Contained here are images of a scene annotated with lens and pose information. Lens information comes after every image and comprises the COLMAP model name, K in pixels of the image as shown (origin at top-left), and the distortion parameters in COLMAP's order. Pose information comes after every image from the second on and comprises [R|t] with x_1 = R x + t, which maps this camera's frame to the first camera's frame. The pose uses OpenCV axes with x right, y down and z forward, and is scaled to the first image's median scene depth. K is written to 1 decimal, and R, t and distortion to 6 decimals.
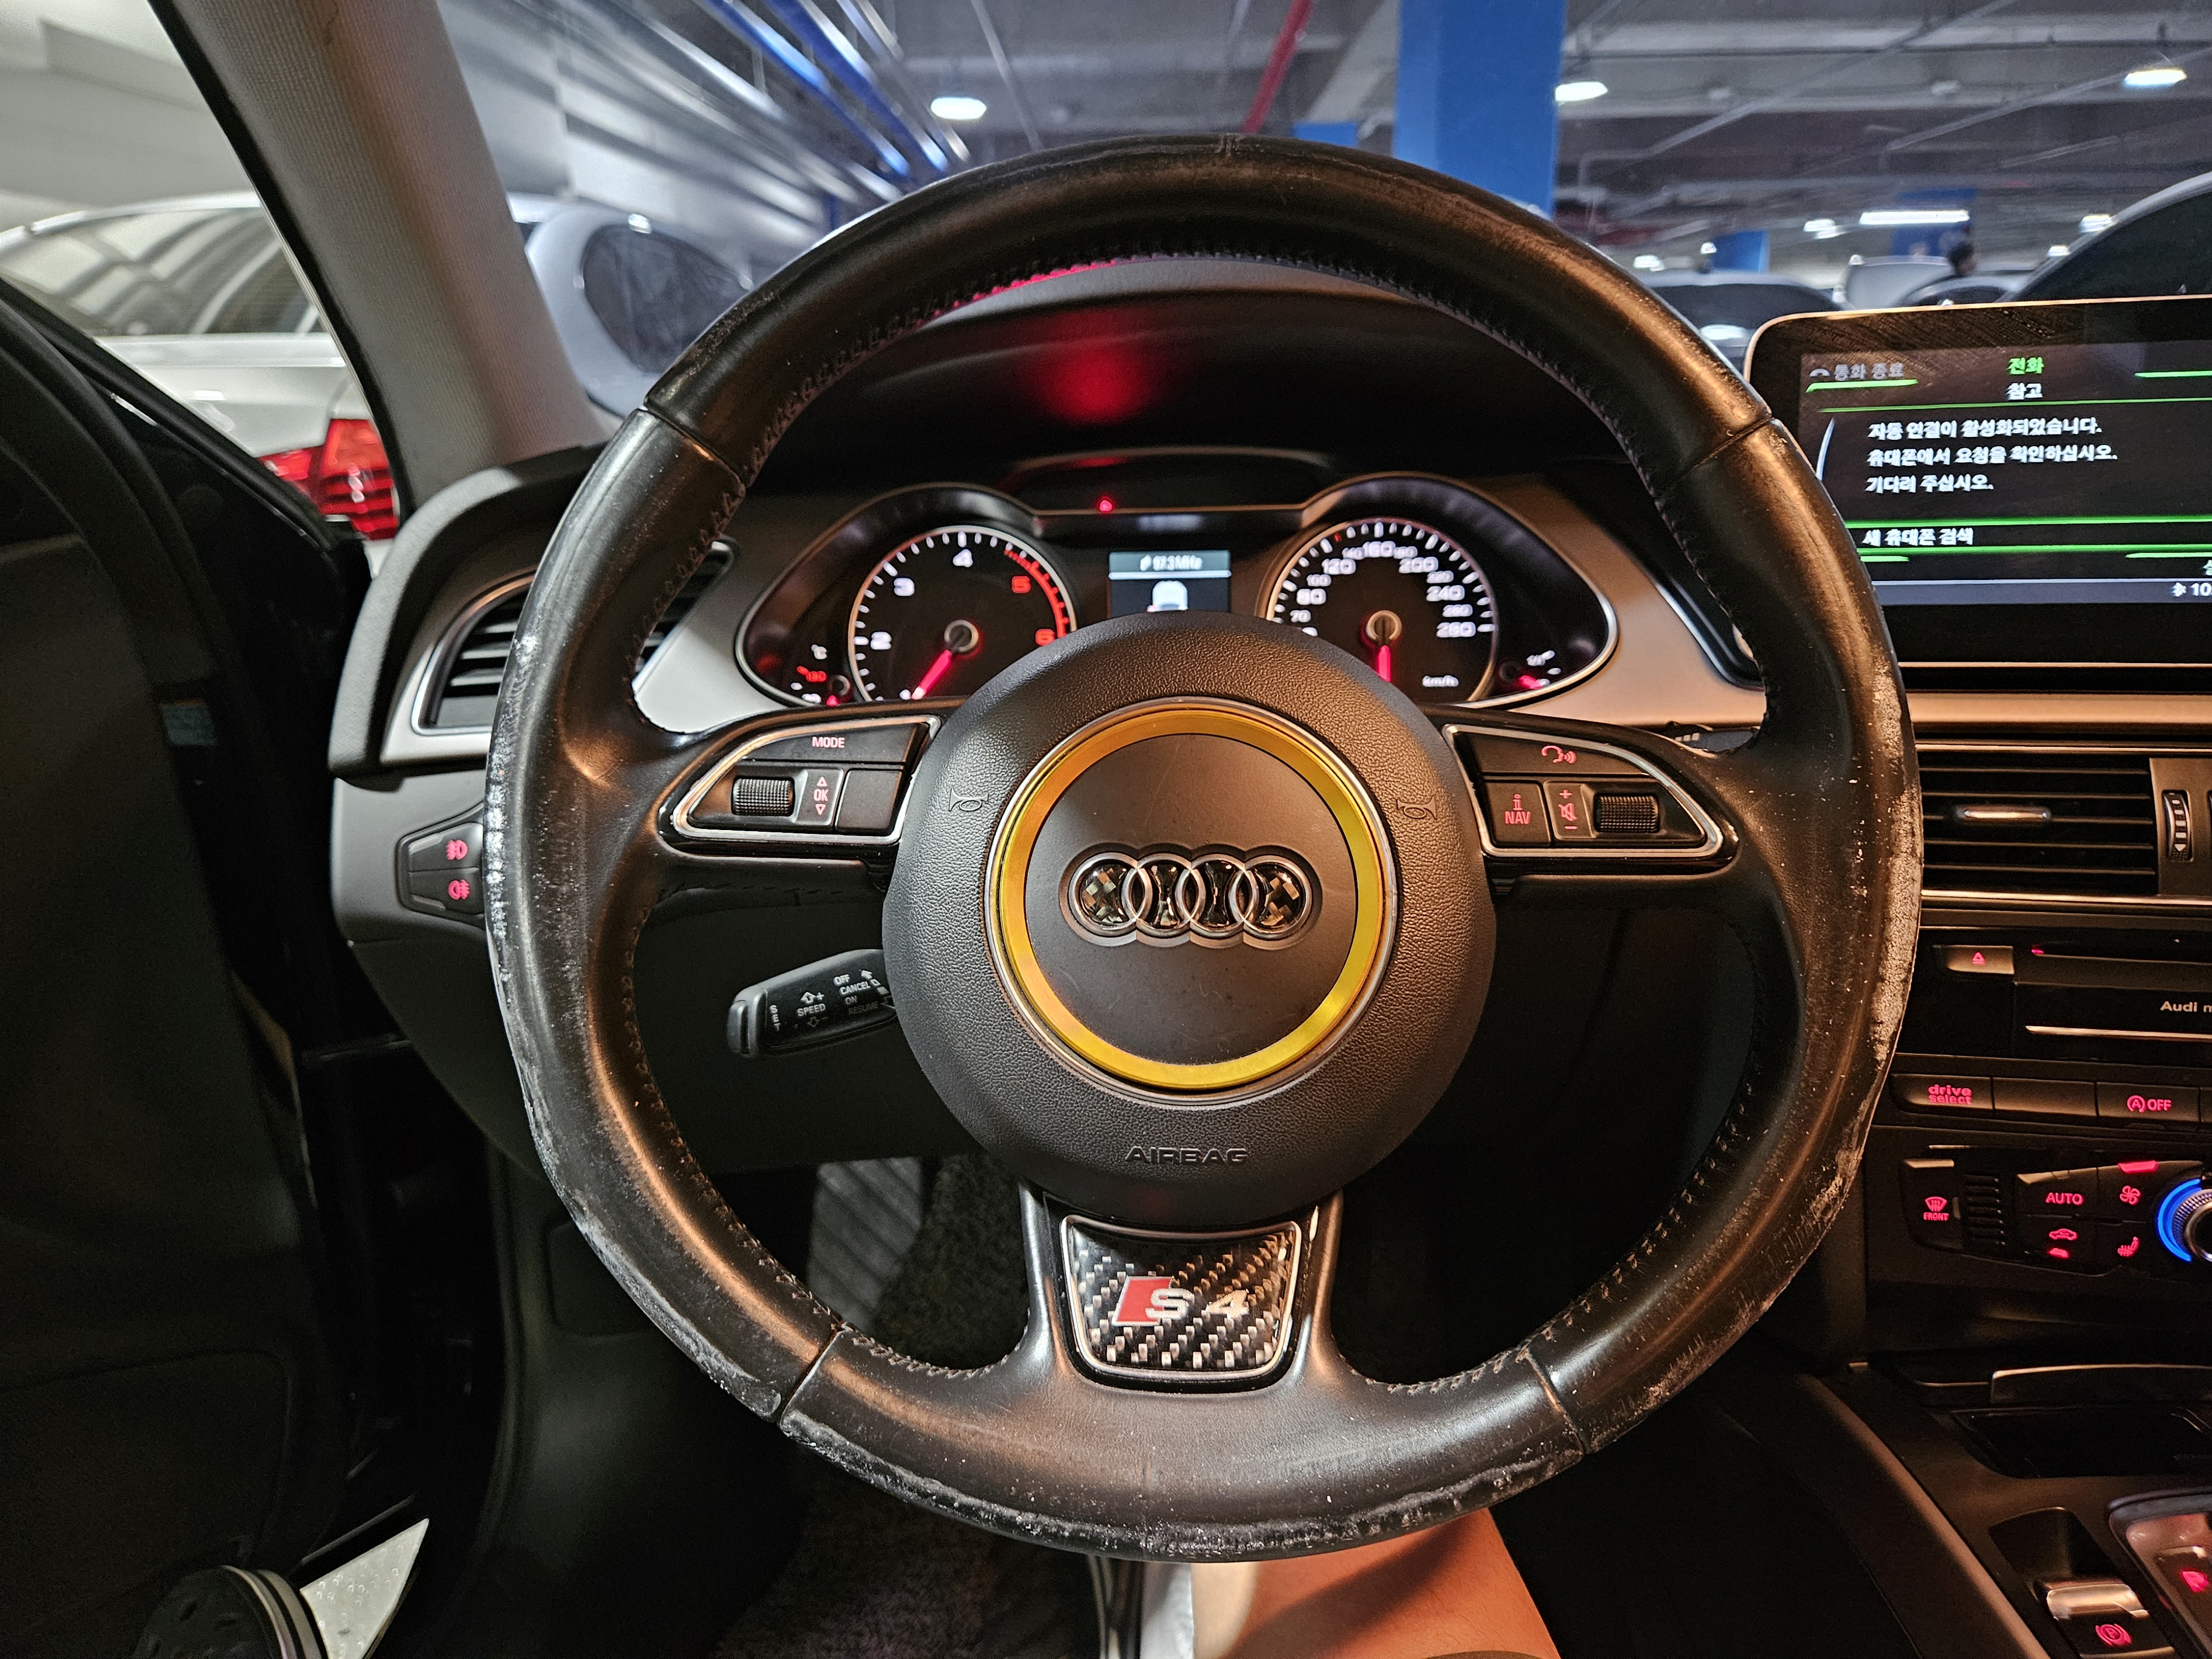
lens RADIAL K [[1500.6, 0, 1111.2], [0, 1500.6, 844.6], [0, 0, 1]] dist [0.047027, -0.044367]
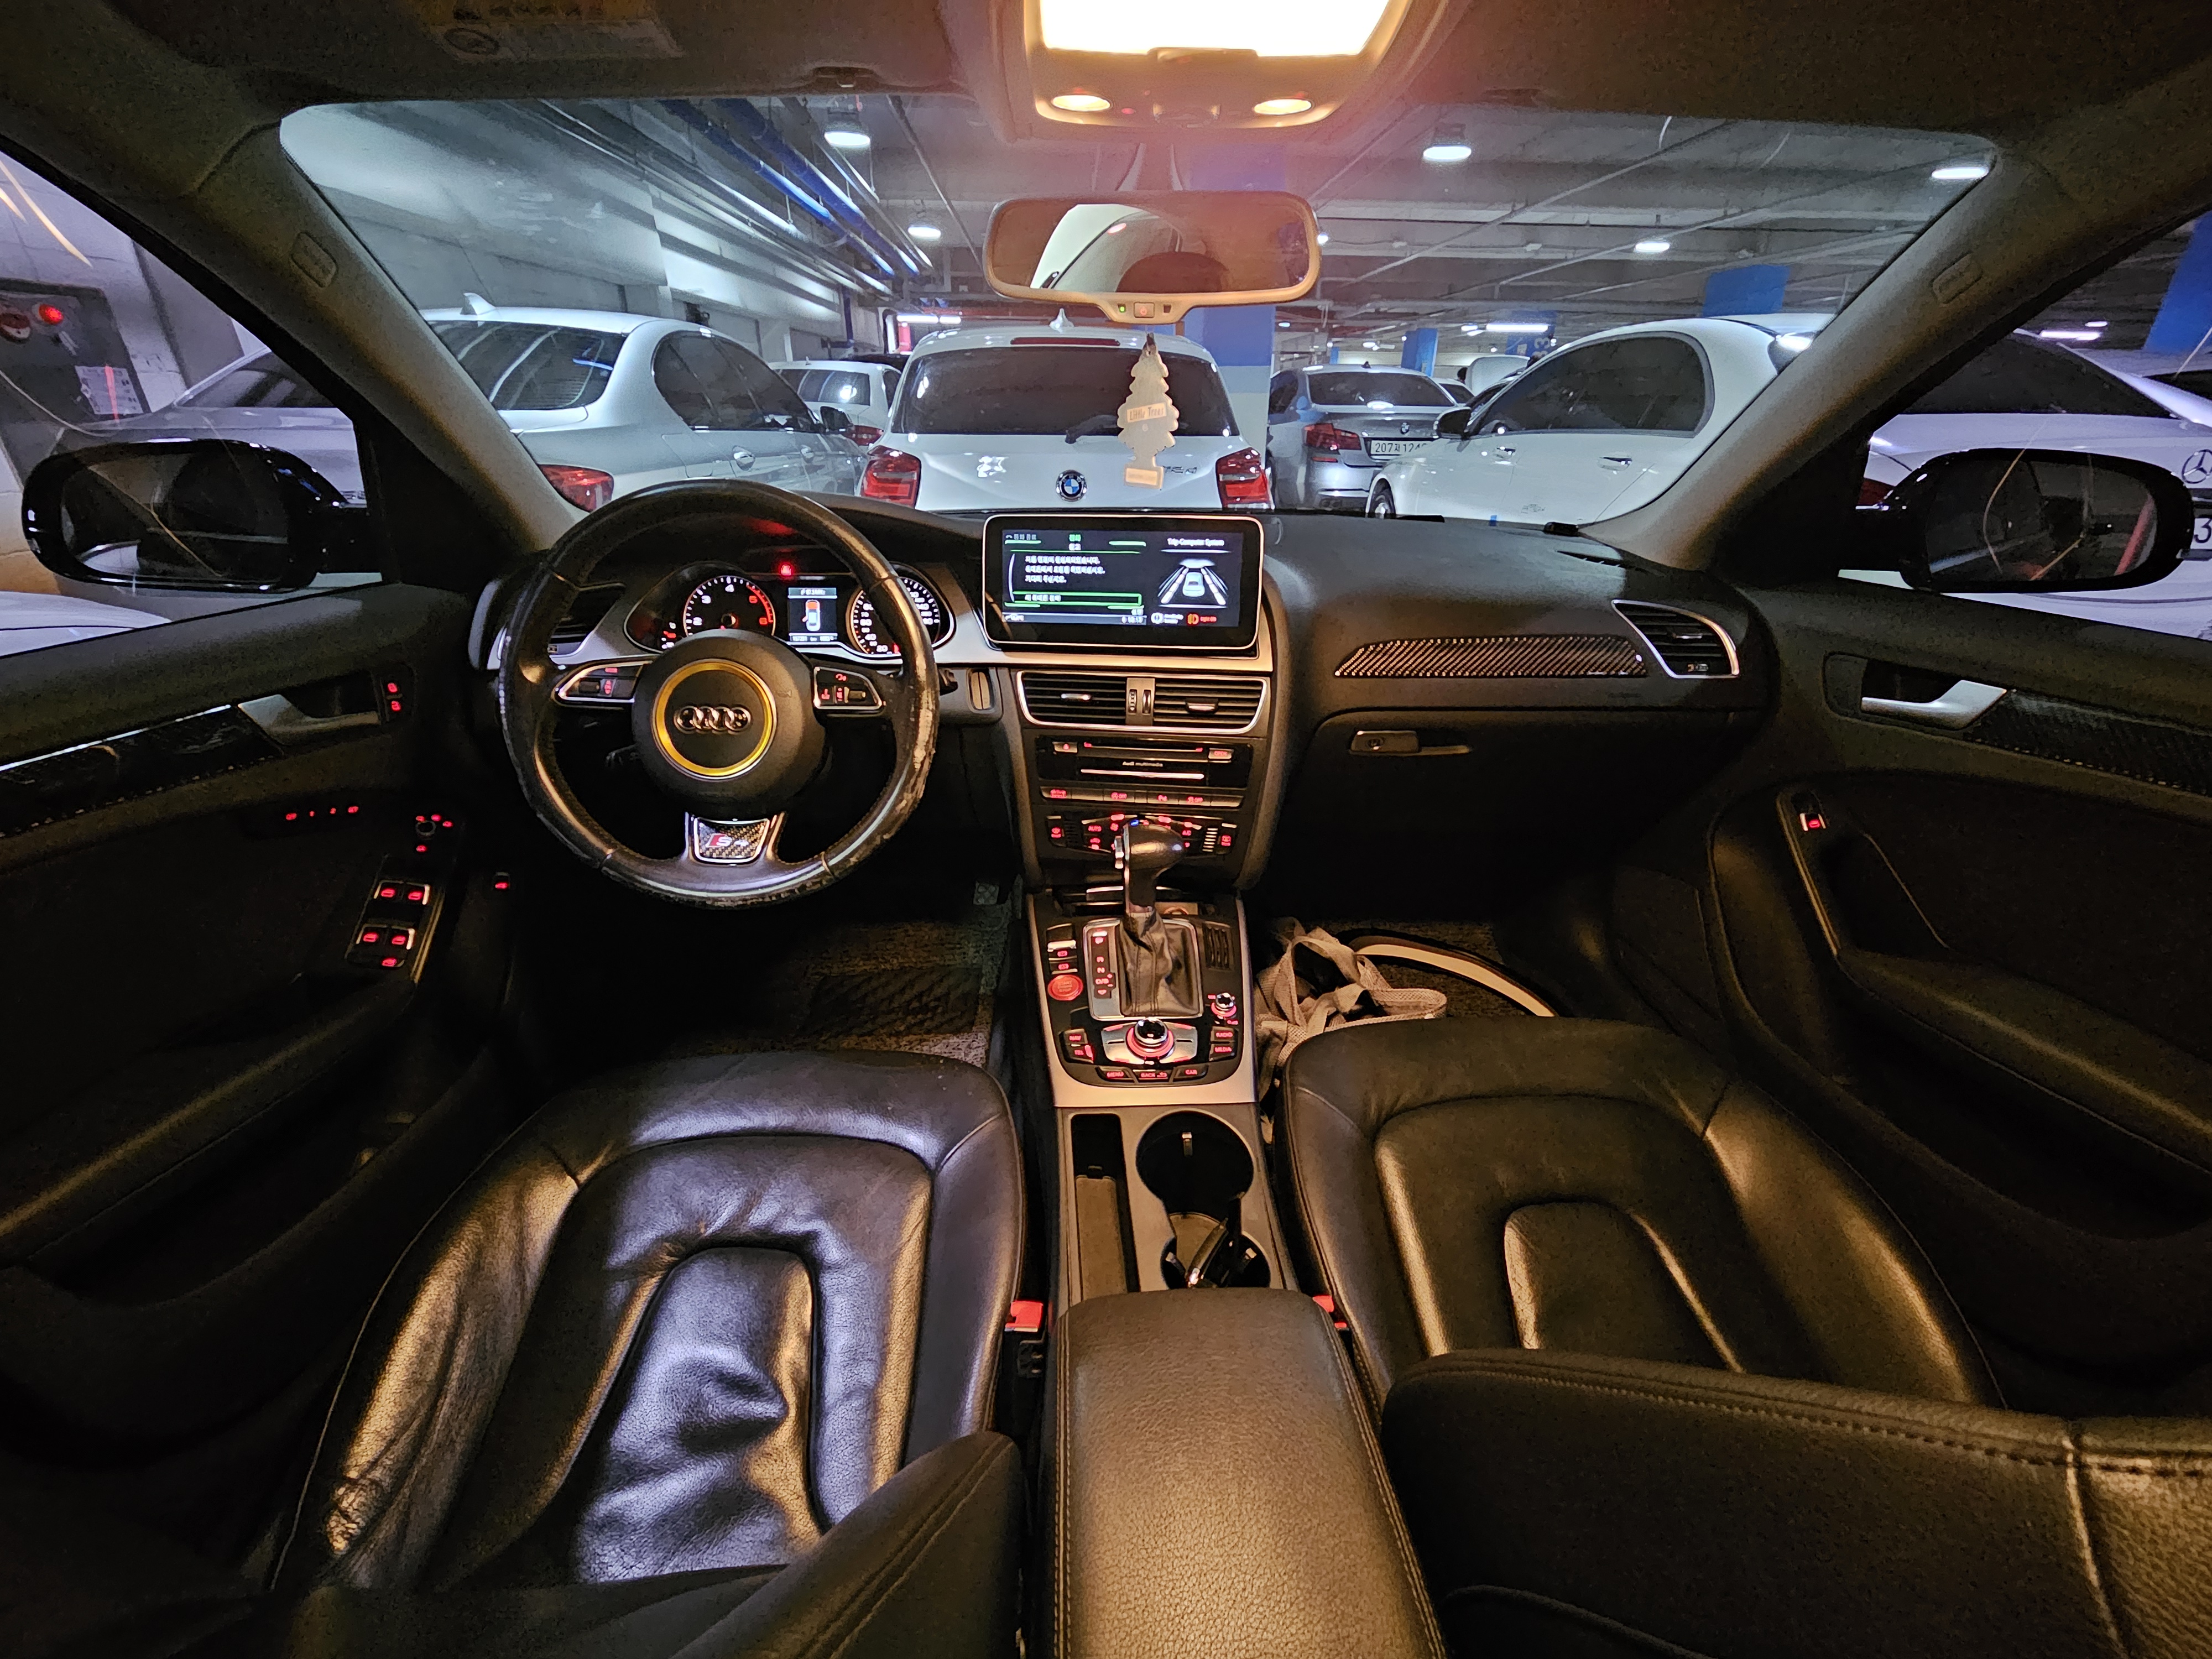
lens RADIAL K [[907.7, 0, 1113.2], [0, 907.7, 840.0], [0, 0, 1]] dist [0.000426, -0.000053]
pose [[0.997284, 0.000572, 0.073645, 0.435533], [-0.011266, 0.989385, 0.144883, -0.001092], [-0.072780, -0.145319, 0.986704, -0.613938]]
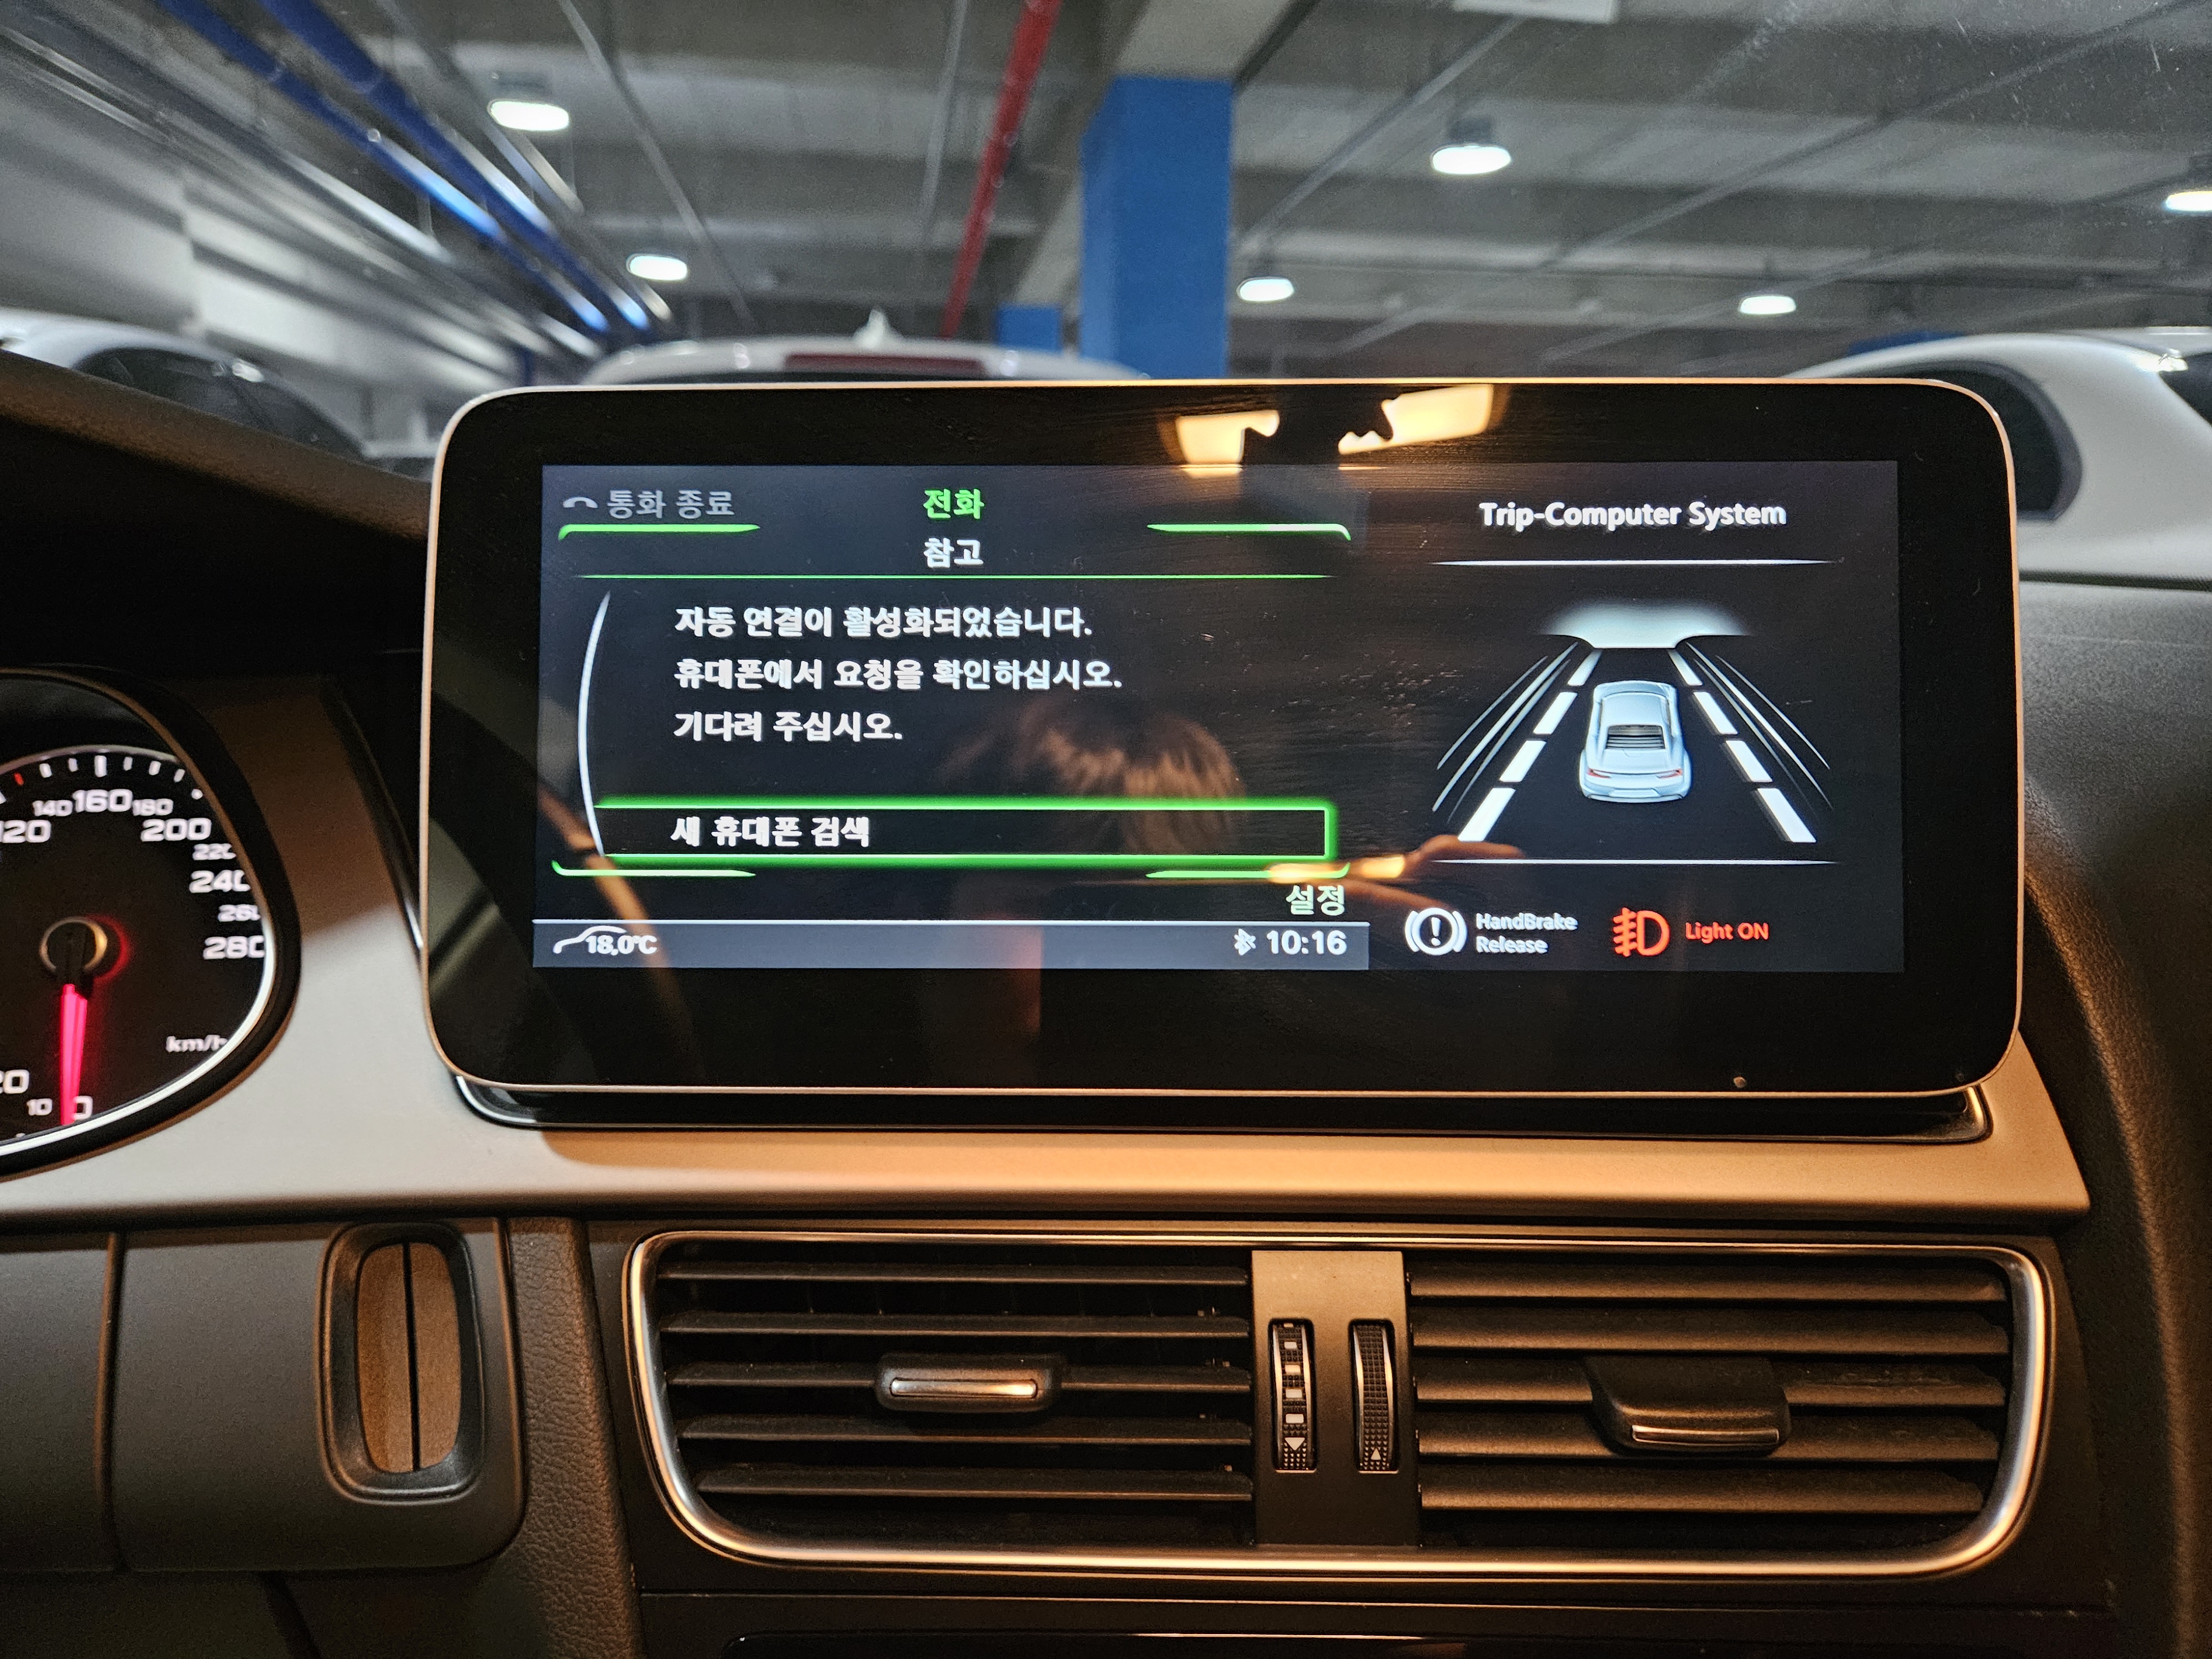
lens RADIAL K [[1496.1, 0, 1098.7], [0, 1496.1, 847.5], [0, 0, 1]] dist [0.050434, -0.051064]
pose [[0.987525, -0.001703, 0.157453, 0.453376], [0.017506, 0.994930, -0.099036, -0.118547], [-0.156486, 0.100557, 0.982548, 0.403171]]
